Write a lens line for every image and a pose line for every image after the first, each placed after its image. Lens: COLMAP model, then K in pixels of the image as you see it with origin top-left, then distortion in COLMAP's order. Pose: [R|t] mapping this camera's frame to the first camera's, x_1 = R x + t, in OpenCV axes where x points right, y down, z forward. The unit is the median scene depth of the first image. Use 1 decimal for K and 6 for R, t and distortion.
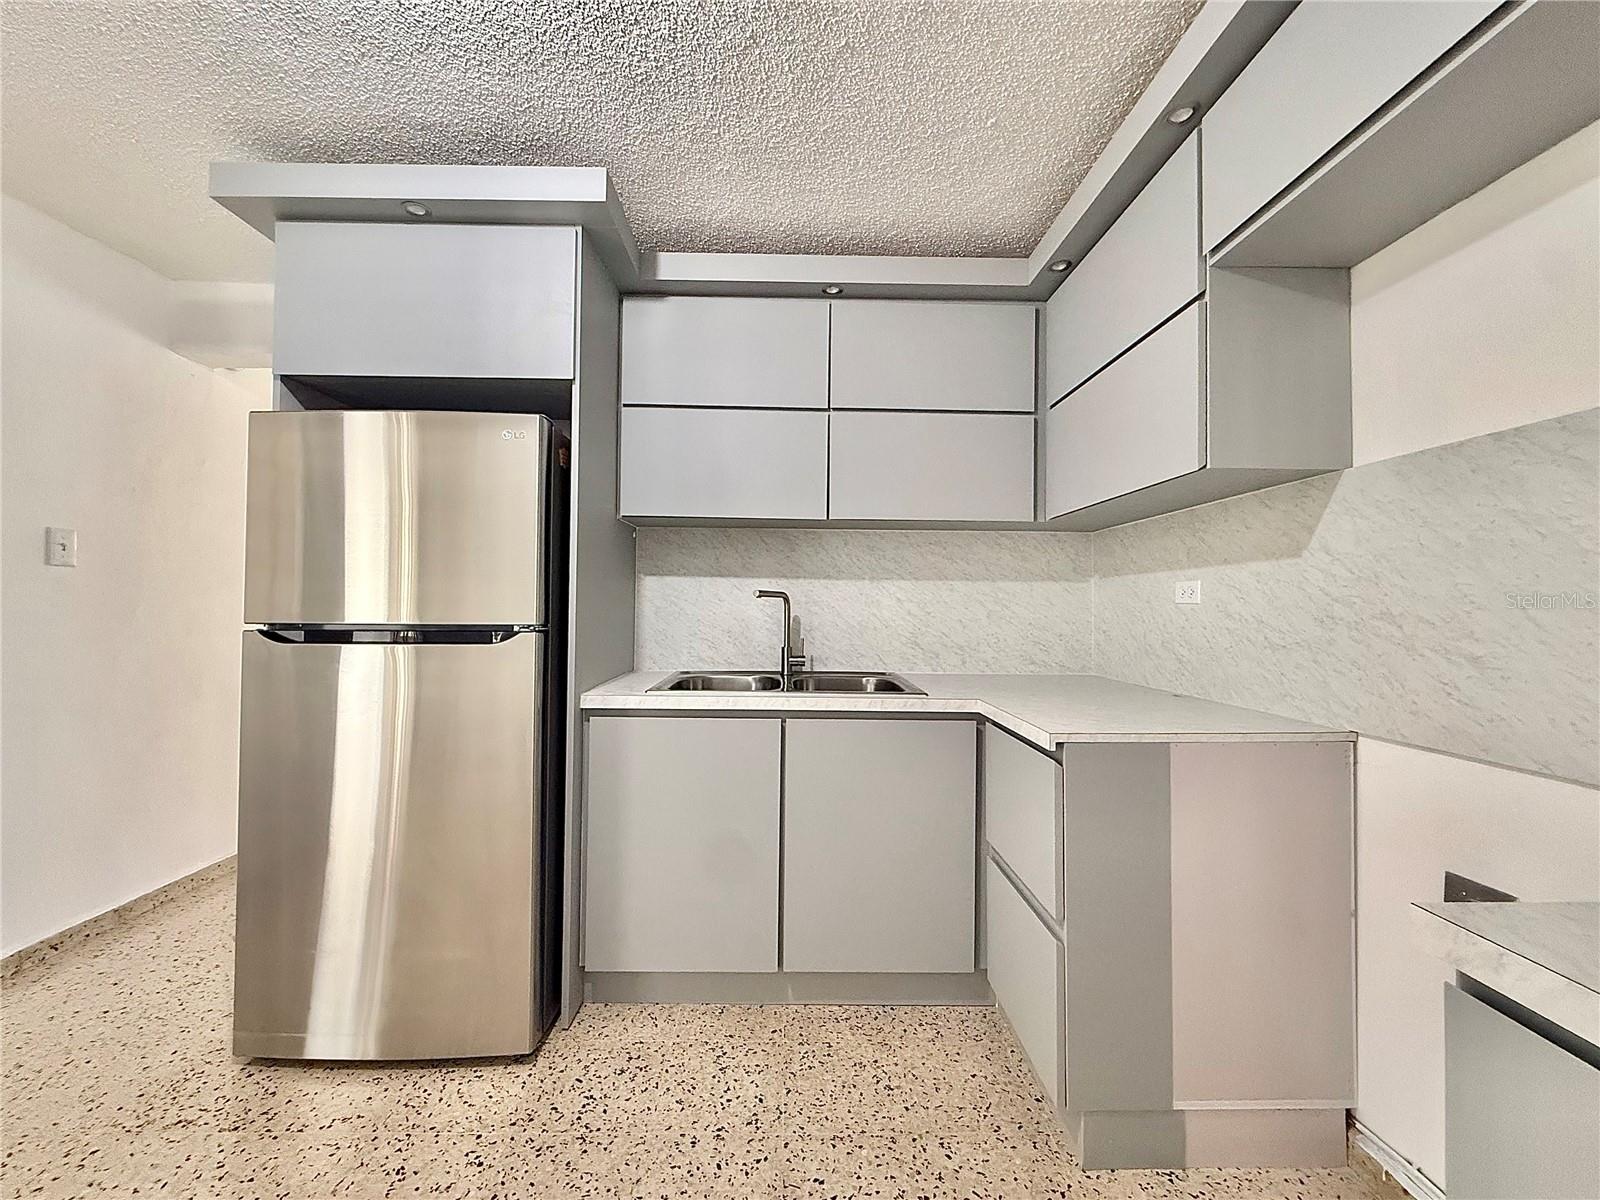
lens RADIAL K [[636.5, 0, 797.7], [0, 636.5, 600.8], [0, 0, 1]] dist [0.001819, -0.000010]
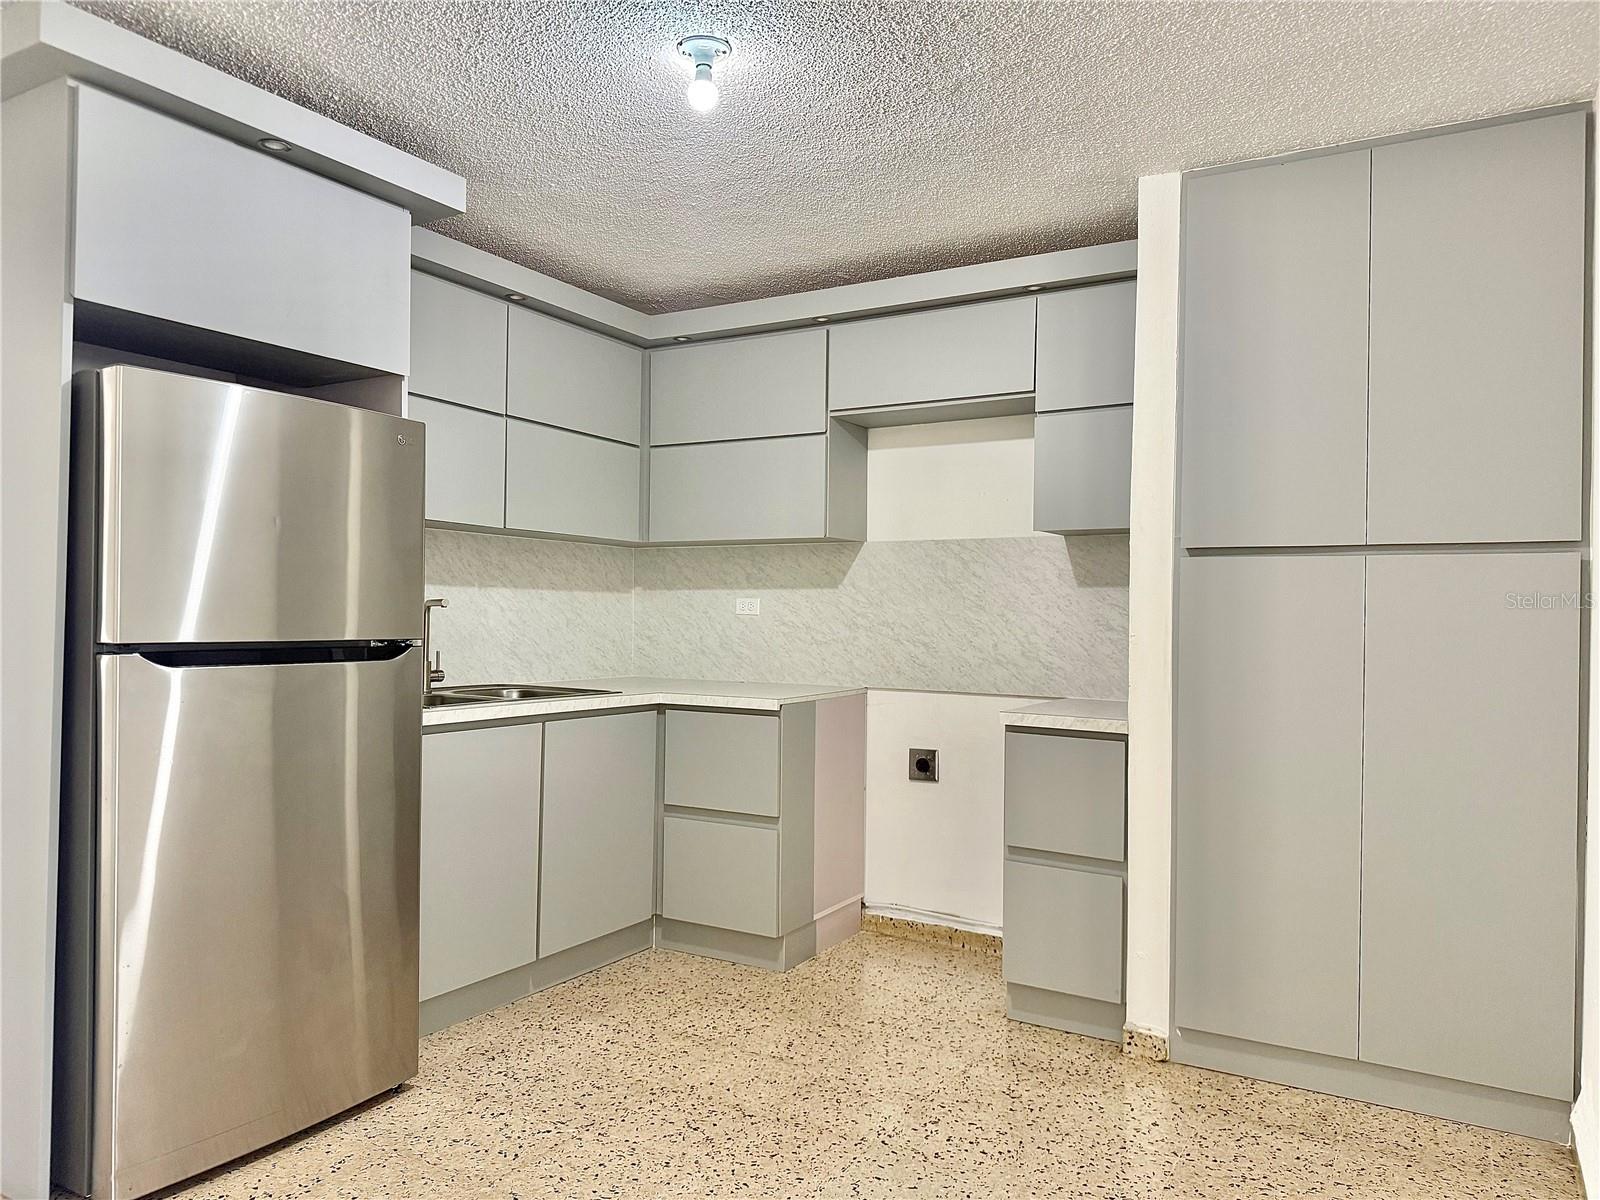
lens RADIAL K [[1116.3, 0, 799.5], [0, 1116.3, 604.7], [0, 0, 1]] dist [0.085436, -0.001826]
pose [[0.522578, 0.008355, 0.852550, -1.416308], [-0.017422, 0.999848, 0.000881, -0.021846], [-0.852413, -0.015313, 0.522644, -0.357281]]
